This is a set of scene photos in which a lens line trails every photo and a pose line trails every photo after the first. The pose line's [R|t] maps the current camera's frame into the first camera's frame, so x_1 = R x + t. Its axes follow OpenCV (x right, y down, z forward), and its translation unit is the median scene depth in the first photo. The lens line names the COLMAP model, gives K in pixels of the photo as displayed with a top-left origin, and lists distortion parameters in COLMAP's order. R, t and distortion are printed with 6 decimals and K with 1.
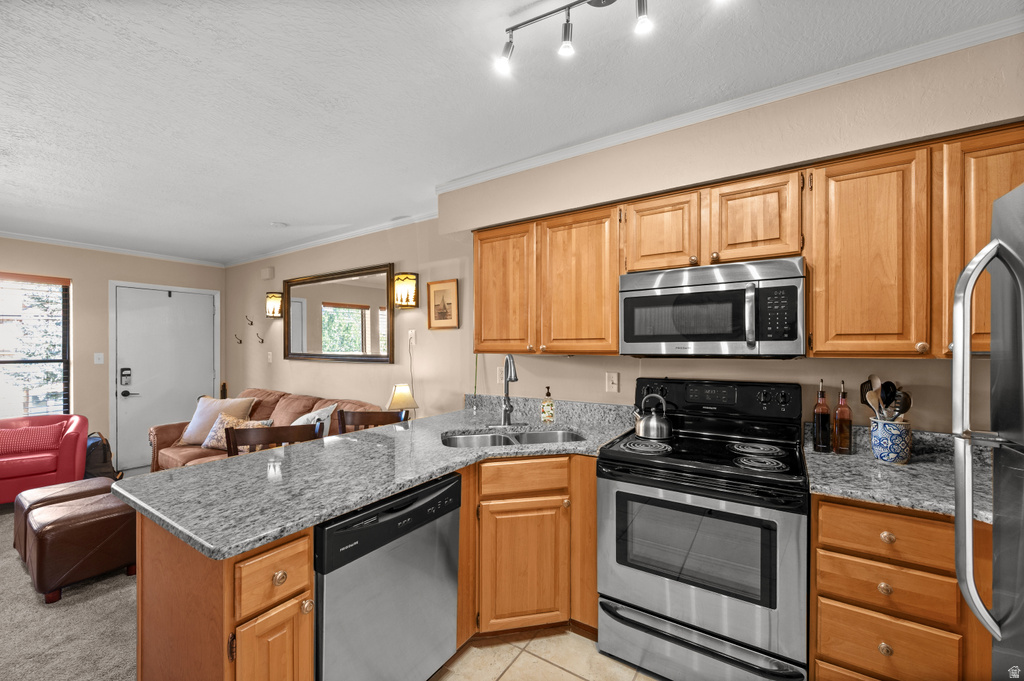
lens RADIAL K [[408.1, 0, 508.3], [0, 408.1, 346.1], [0, 0, 1]] dist [-0.000314, -0.000358]
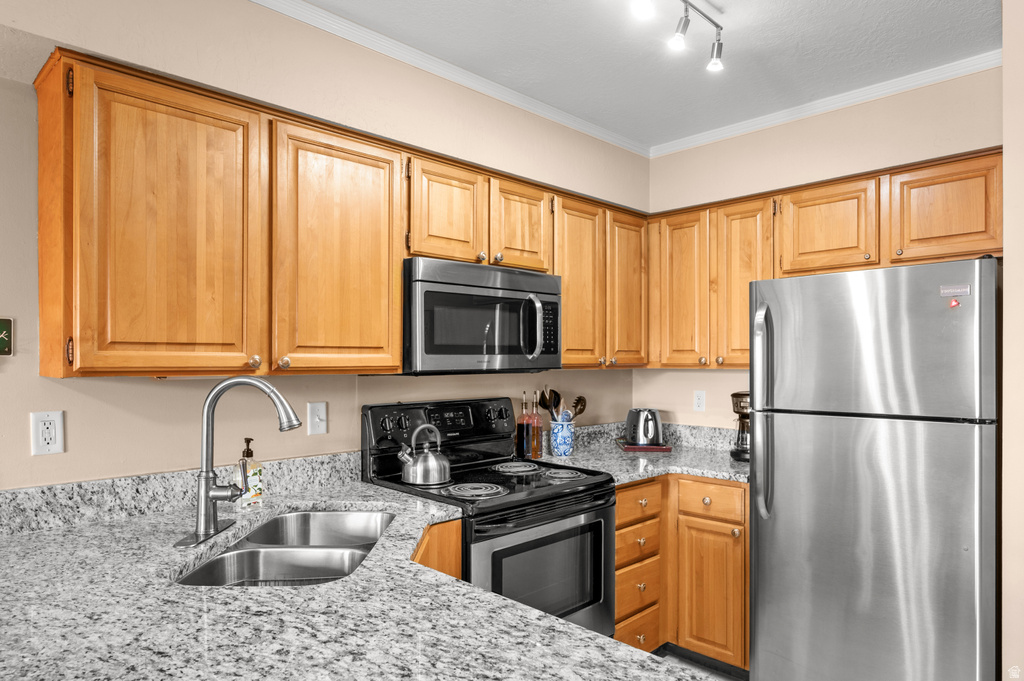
lens RADIAL K [[625.9, 0, 532.8], [0, 625.9, 360.2], [0, 0, 1]] dist [-0.000699, -0.001419]
pose [[0.196124, -0.000277, 0.980579, -0.610848], [-0.001823, 0.999998, 0.000647, 0.000448], [-0.980577, -0.001915, 0.196123, 0.505238]]
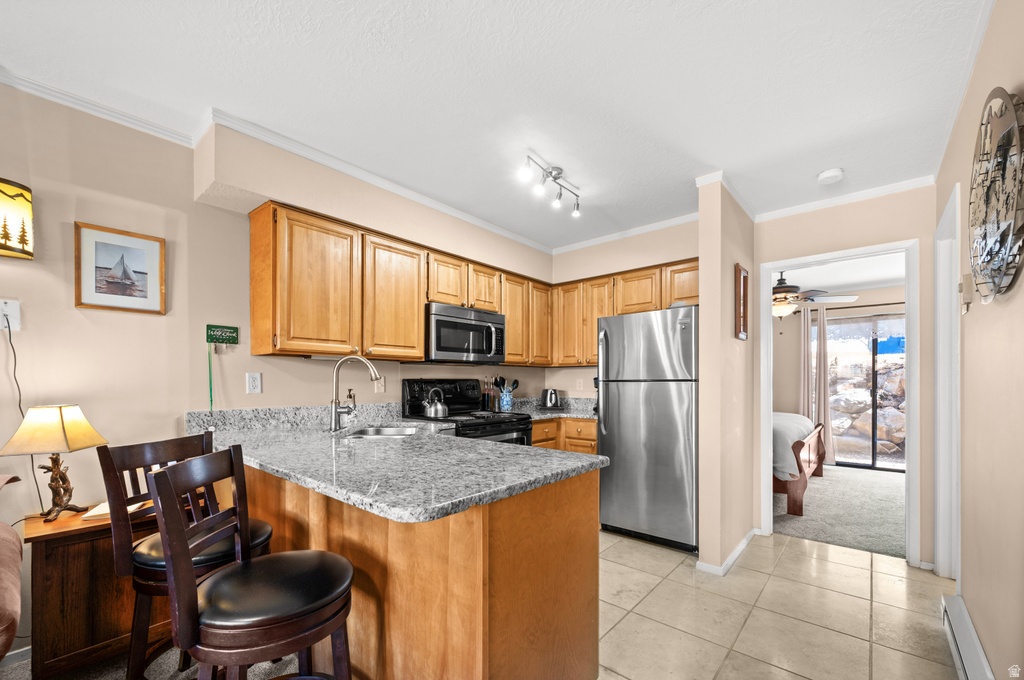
lens RADIAL K [[408.1, 0, 523.6], [0, 408.1, 382.9], [0, 0, 1]] dist [-0.000314, -0.000358]
pose [[0.120178, -0.004920, 0.992740, -0.899794], [-0.002847, 0.999982, 0.005300, 0.078034], [-0.992748, -0.003463, 0.120162, 0.441101]]
